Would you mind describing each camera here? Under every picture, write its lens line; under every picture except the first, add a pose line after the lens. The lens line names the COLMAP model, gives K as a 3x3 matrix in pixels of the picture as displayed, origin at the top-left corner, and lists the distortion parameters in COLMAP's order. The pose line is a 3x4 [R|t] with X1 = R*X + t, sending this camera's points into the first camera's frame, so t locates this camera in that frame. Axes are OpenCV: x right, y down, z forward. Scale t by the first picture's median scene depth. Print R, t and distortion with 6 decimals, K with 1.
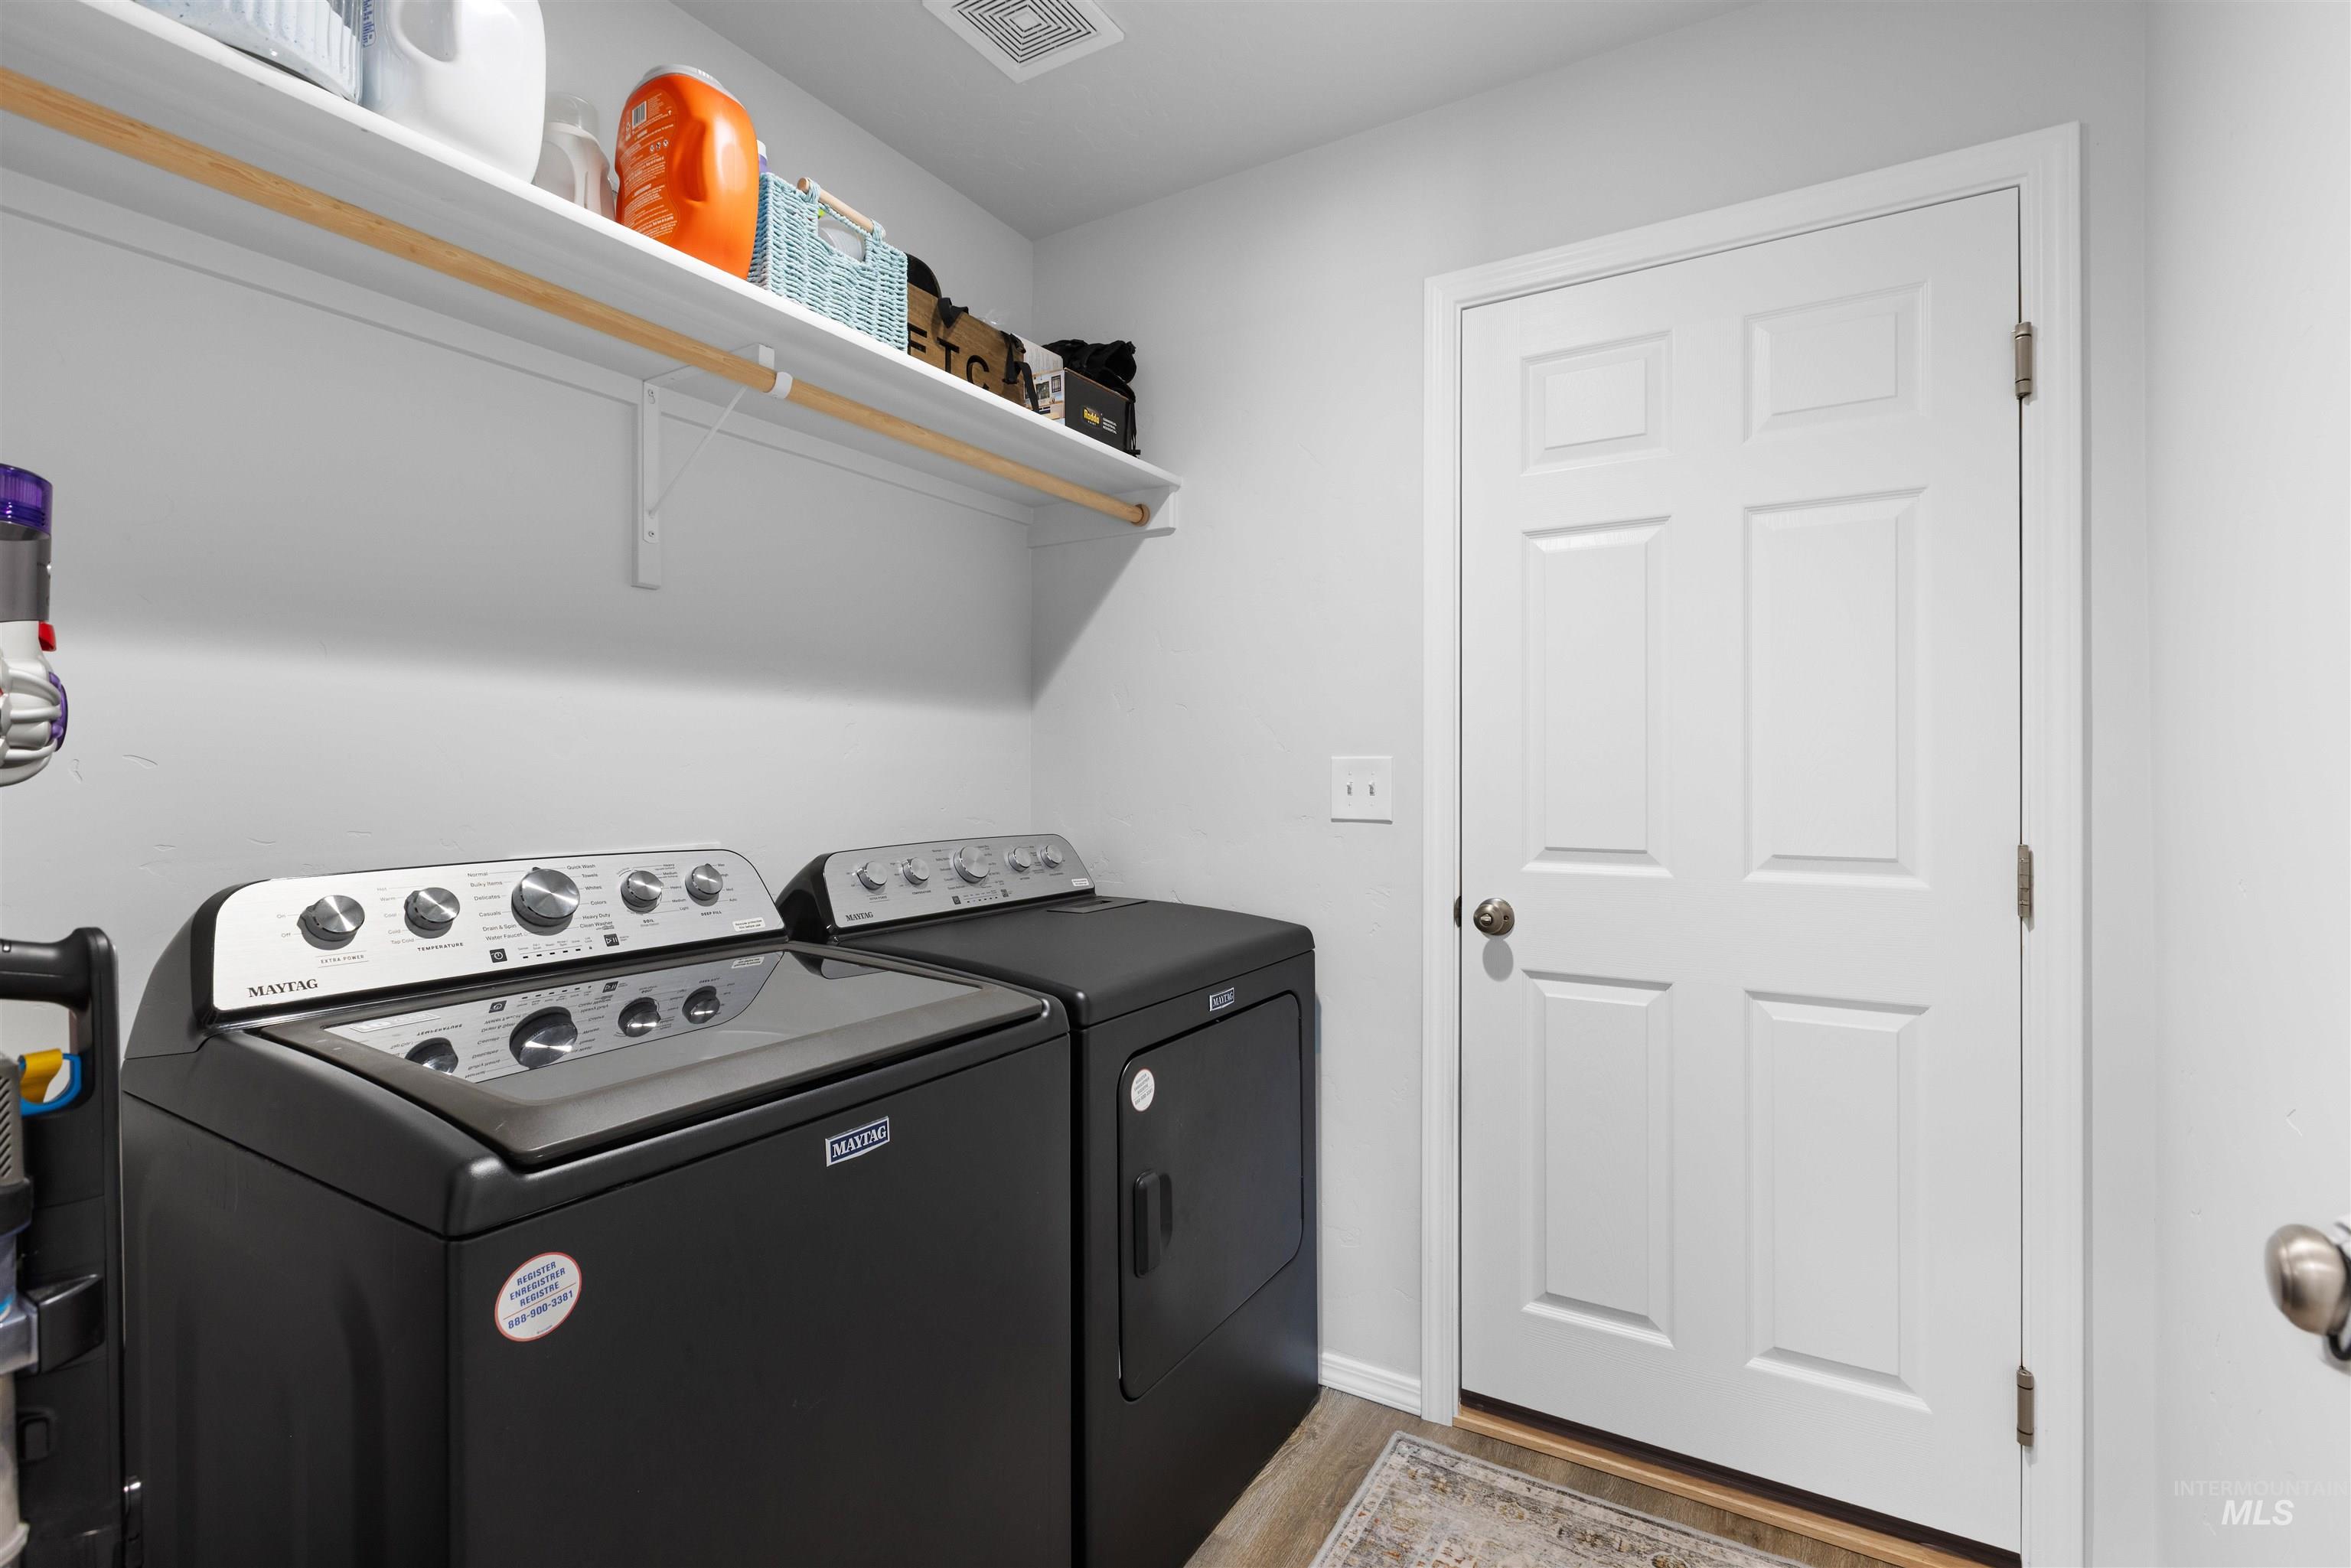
lens RADIAL K [[1069.9, 0, 1208.2], [0, 1069.9, 772.0], [0, 0, 1]] dist [0.000512, 0.000382]
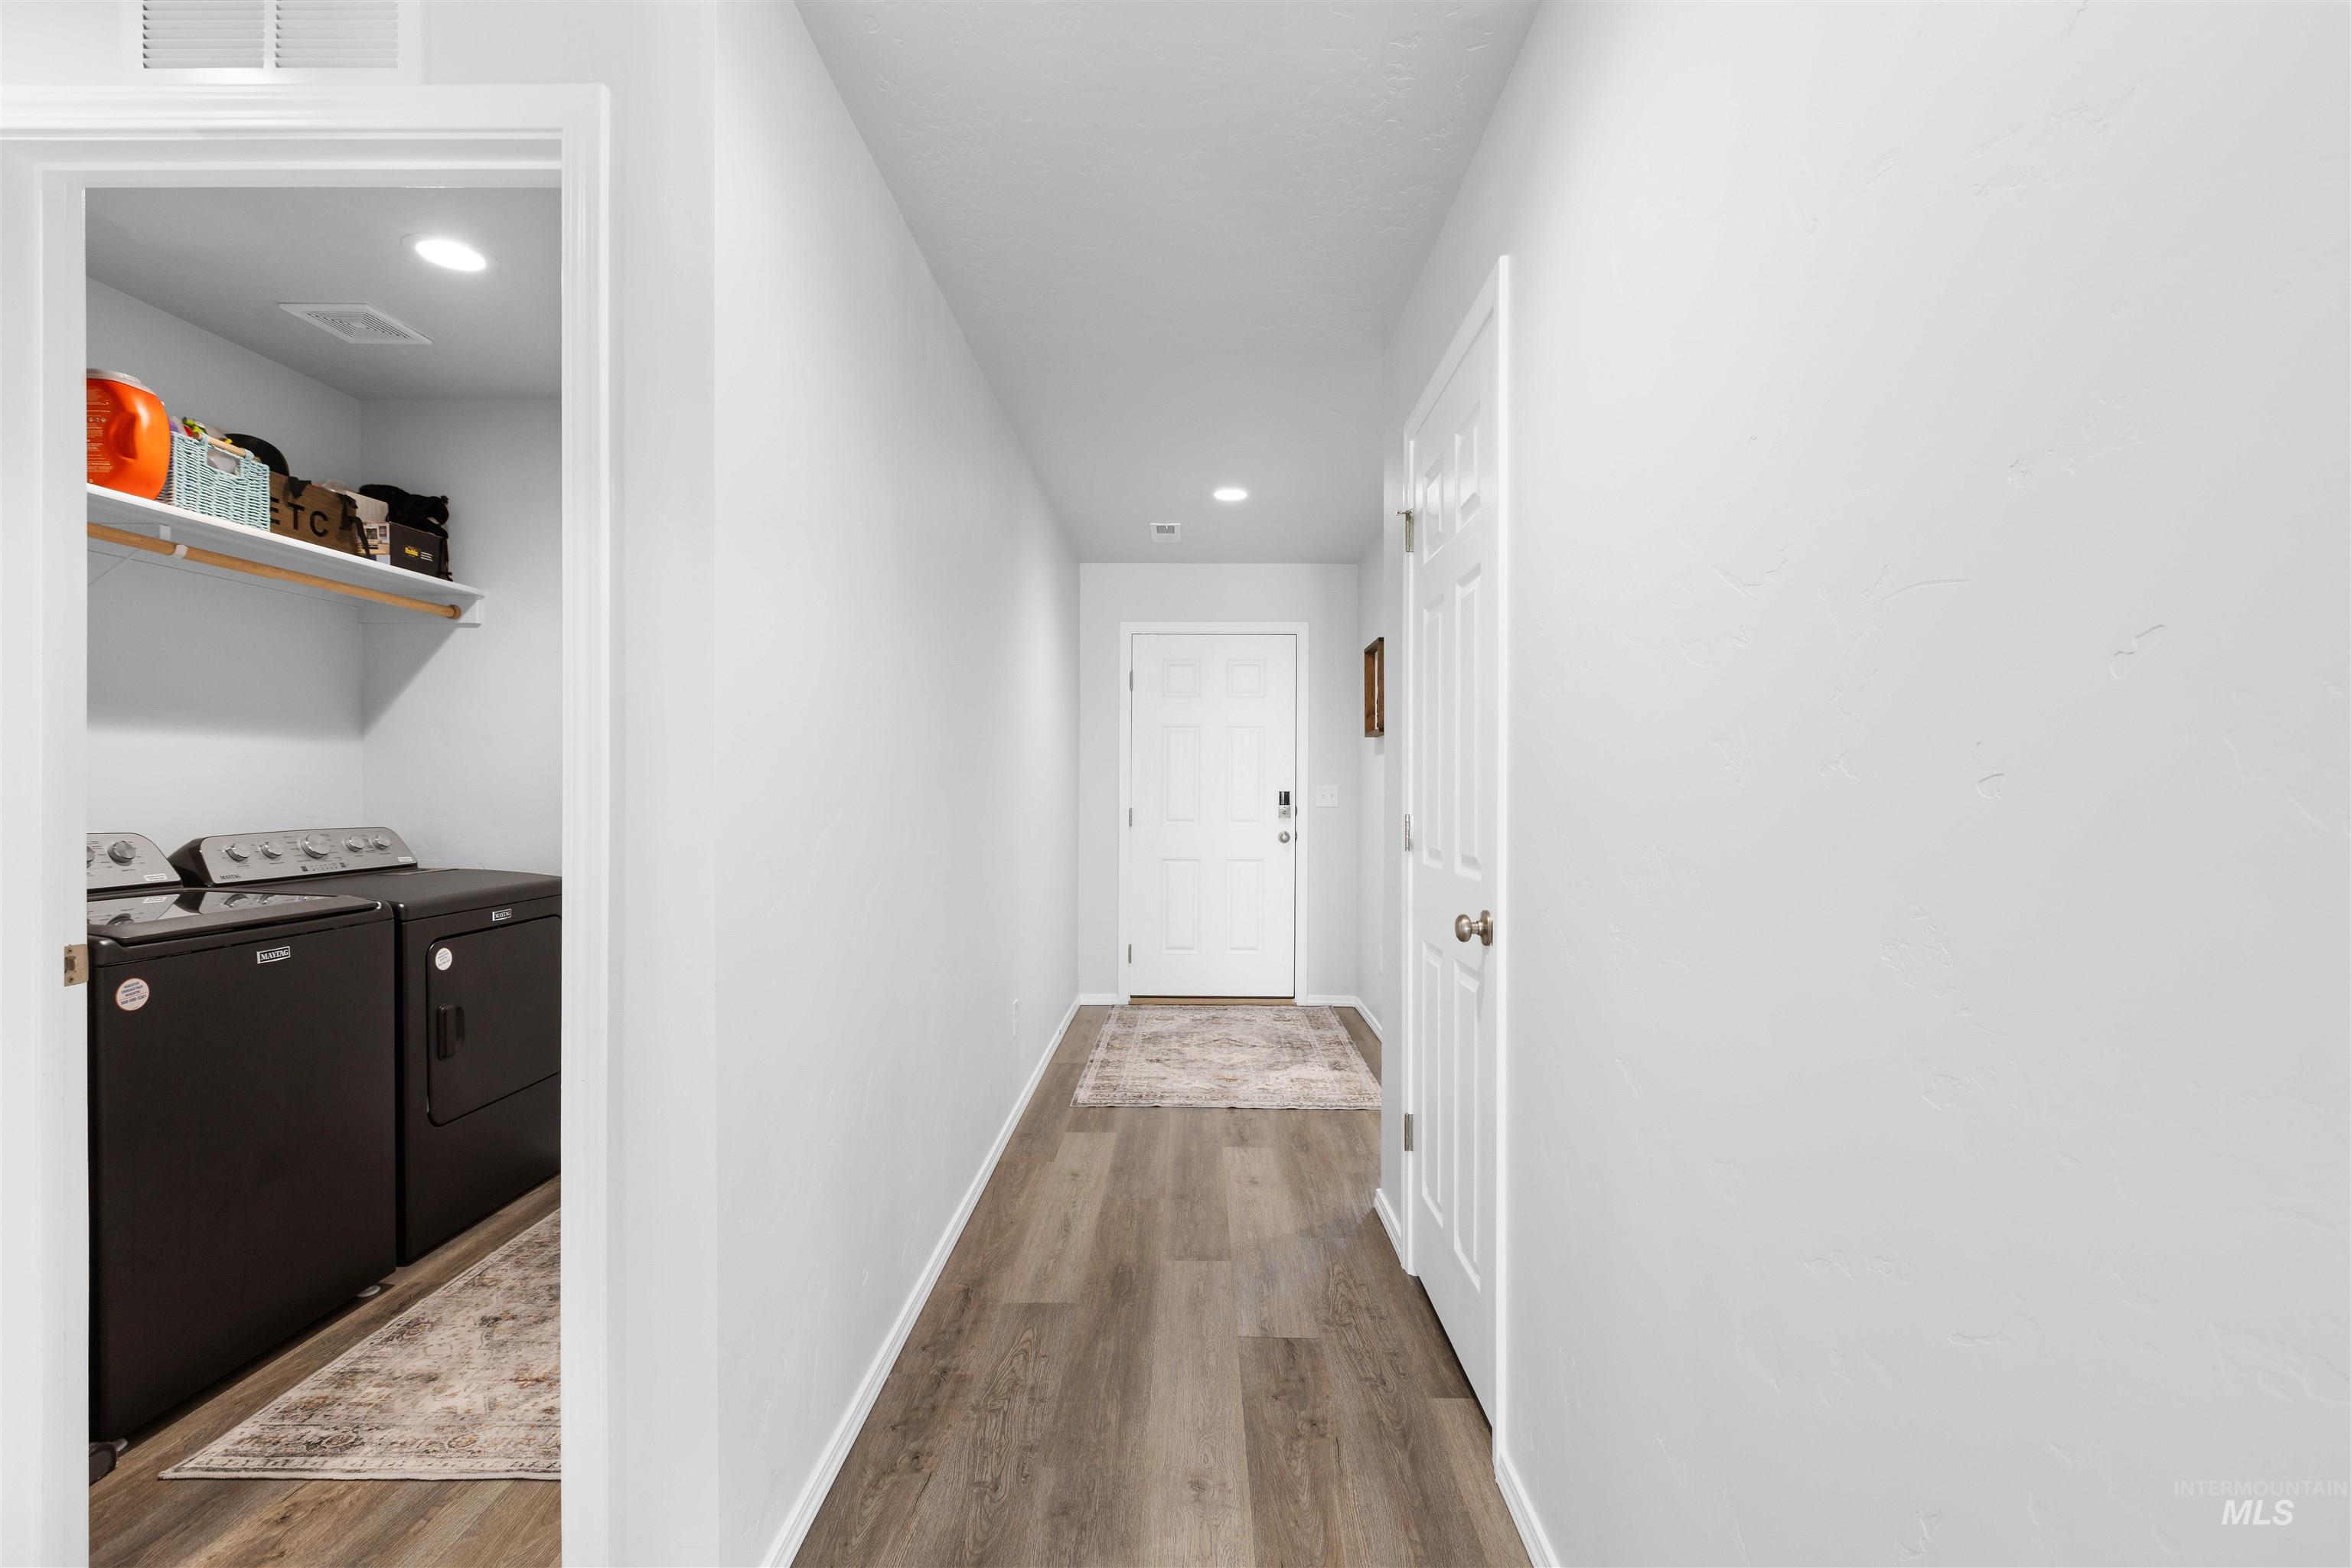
lens RADIAL K [[1047.2, 0, 1172.3], [0, 1047.2, 801.9], [0, 0, 1]] dist [0.002033, -0.004714]
pose [[0.876243, -0.003257, 0.481859, 0.135923], [-0.005377, 0.999849, 0.016538, -0.007361], [-0.481840, -0.017082, 0.876093, -0.937282]]
